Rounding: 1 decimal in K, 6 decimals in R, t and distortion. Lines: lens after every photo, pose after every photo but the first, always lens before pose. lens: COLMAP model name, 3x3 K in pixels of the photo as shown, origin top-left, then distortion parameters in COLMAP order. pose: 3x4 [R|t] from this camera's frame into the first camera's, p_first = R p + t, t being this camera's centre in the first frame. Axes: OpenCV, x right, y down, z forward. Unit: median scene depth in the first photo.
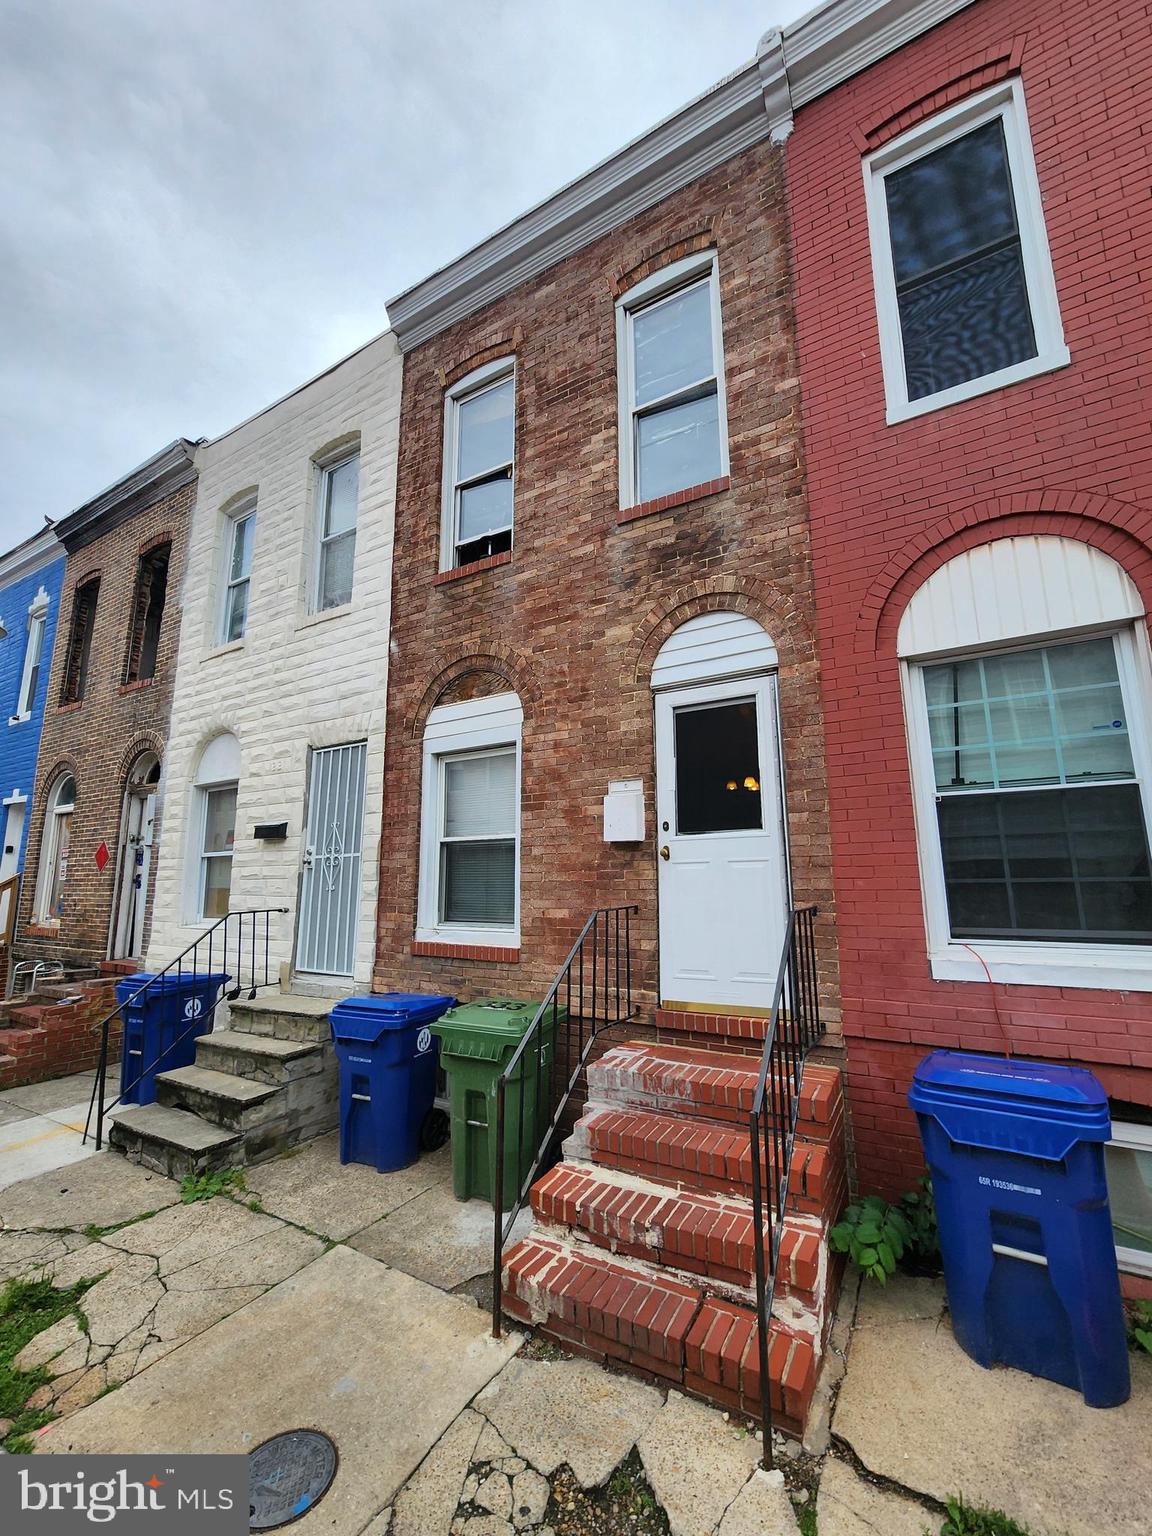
lens RADIAL K [[629.2, 0, 580.6], [0, 629.2, 772.1], [0, 0, 1]] dist [-0.003418, 0.001449]
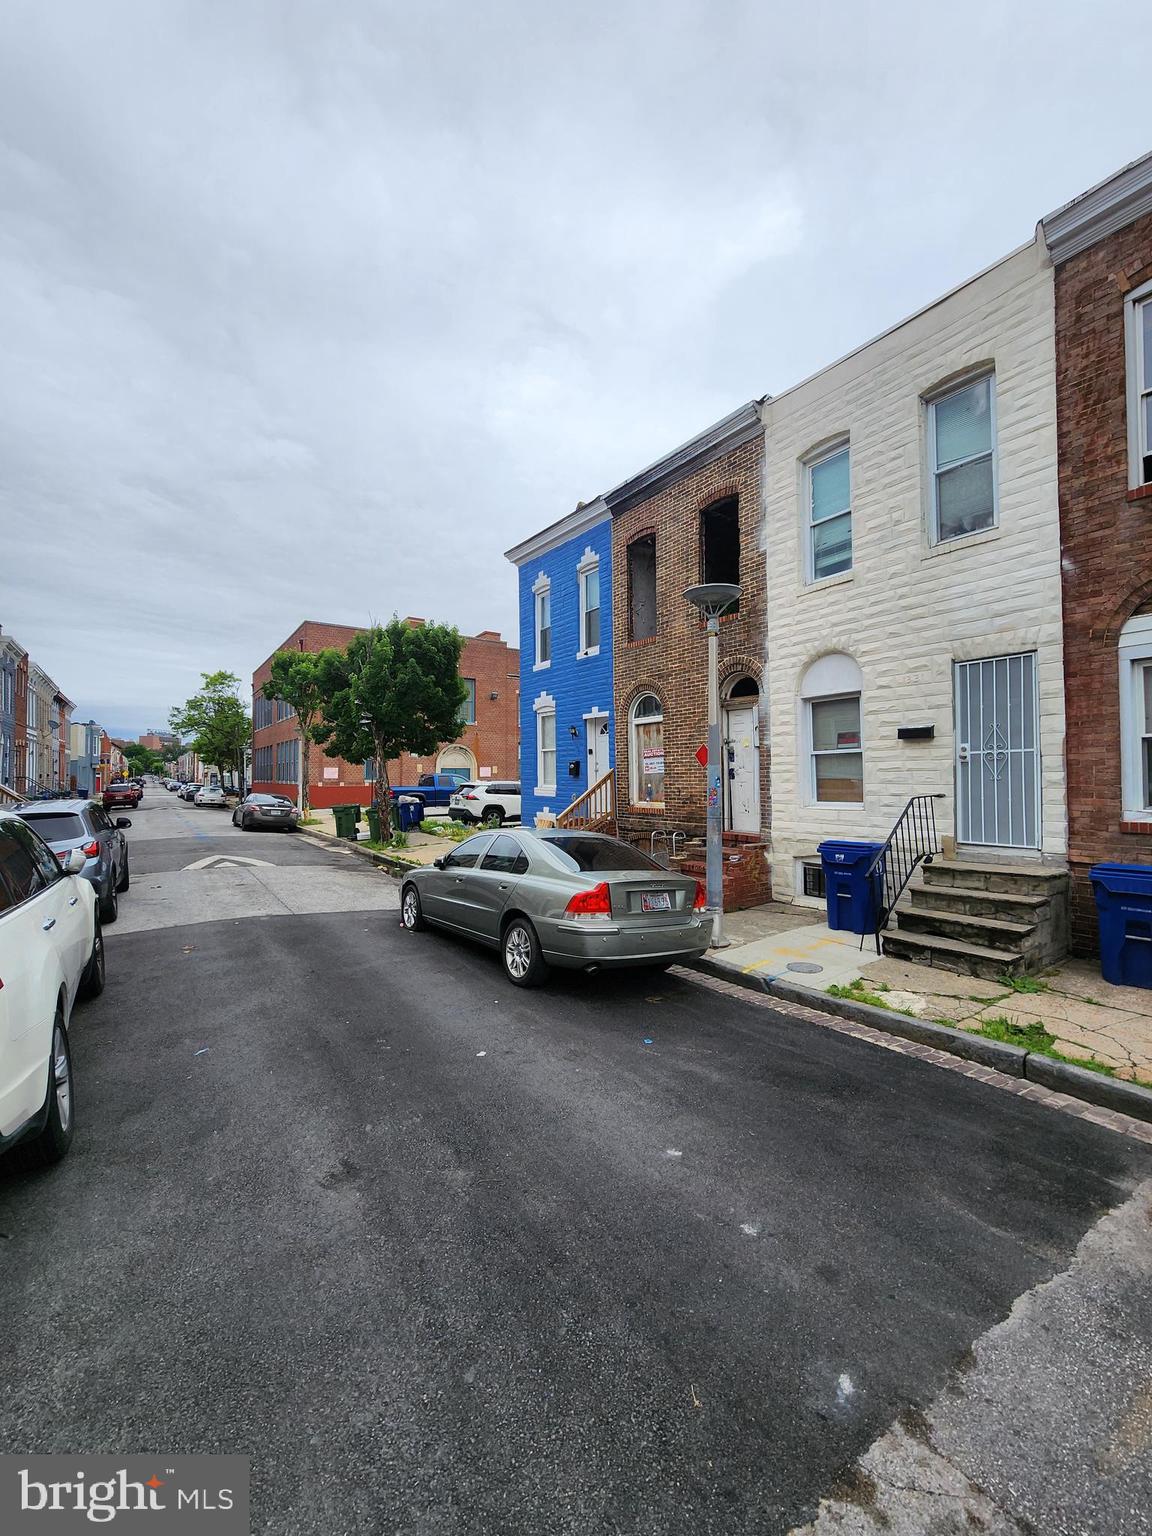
lens RADIAL K [[629.2, 0, 579.8], [0, 629.2, 767.9], [0, 0, 1]] dist [-0.003418, 0.001449]
pose [[0.908732, -0.010029, -0.417260, -0.767664], [0.078127, 0.986128, 0.146447, -0.091898], [0.410003, -0.165681, 0.896910, -0.506772]]
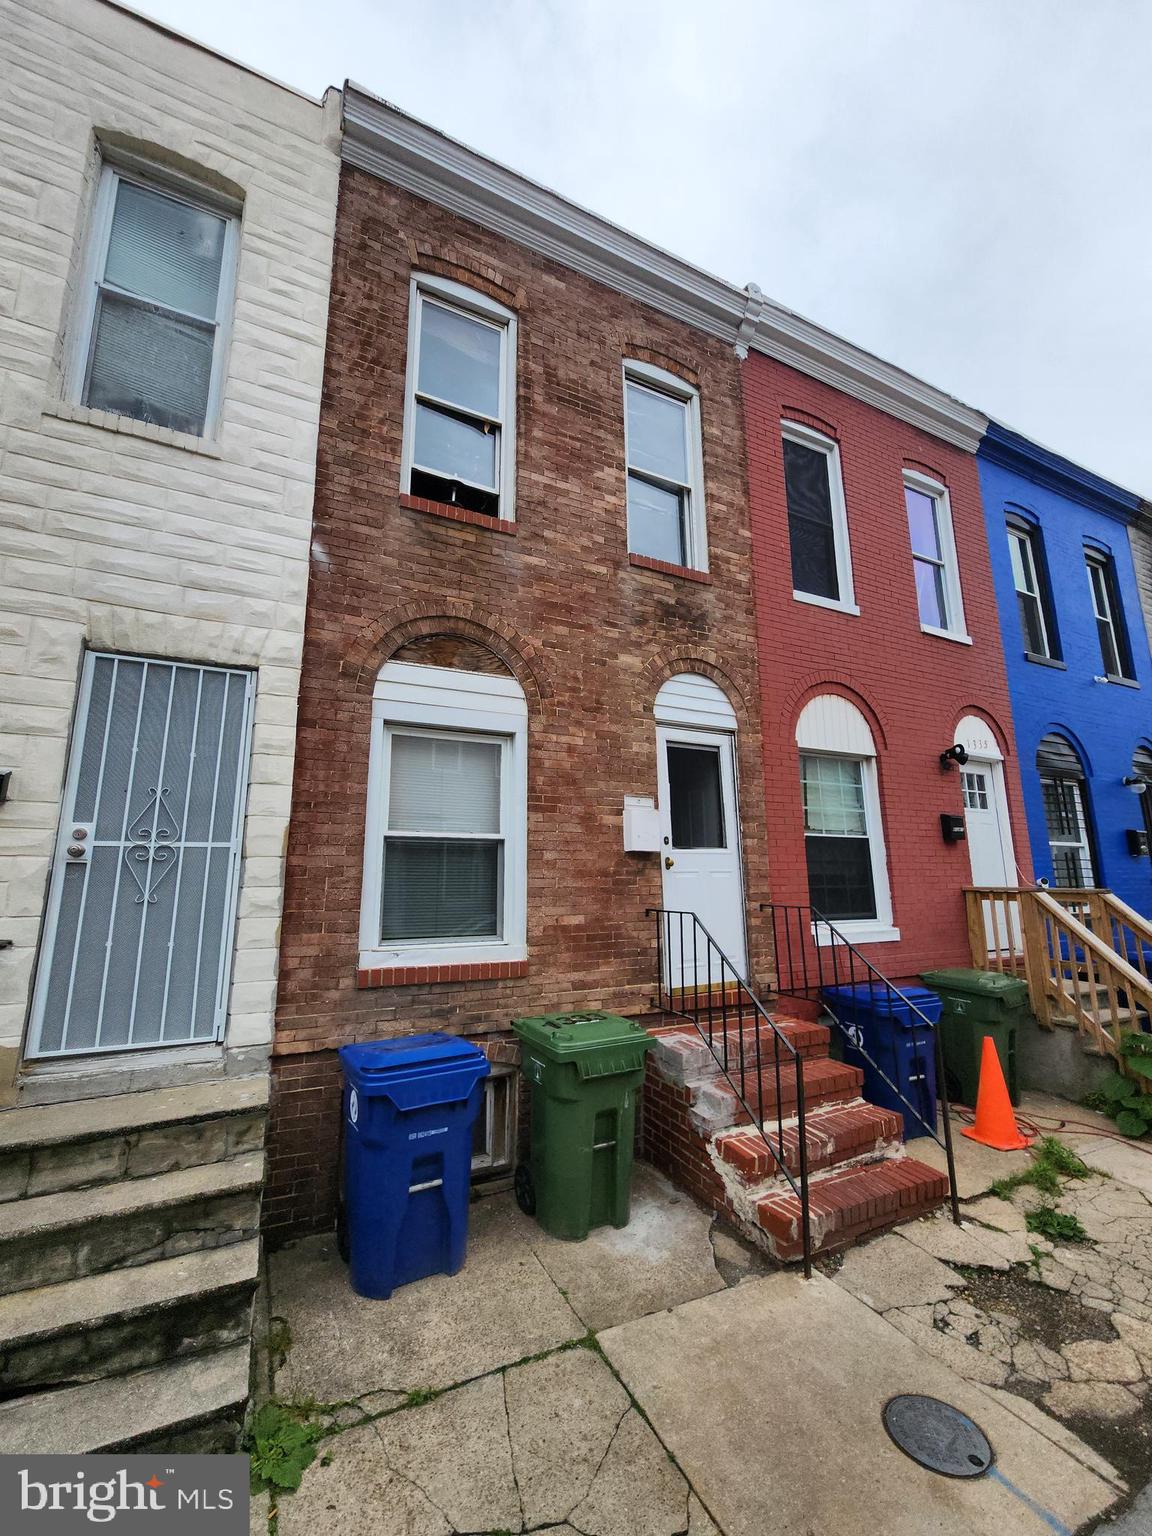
lens RADIAL K [[629.2, 0, 578.2], [0, 629.2, 766.9], [0, 0, 1]] dist [-0.003418, 0.001449]
pose [[0.538272, 0.159231, 0.827592, -0.845441], [-0.142916, 0.985013, -0.096565, 0.078048], [-0.830565, -0.066298, 0.552961, 0.440429]]
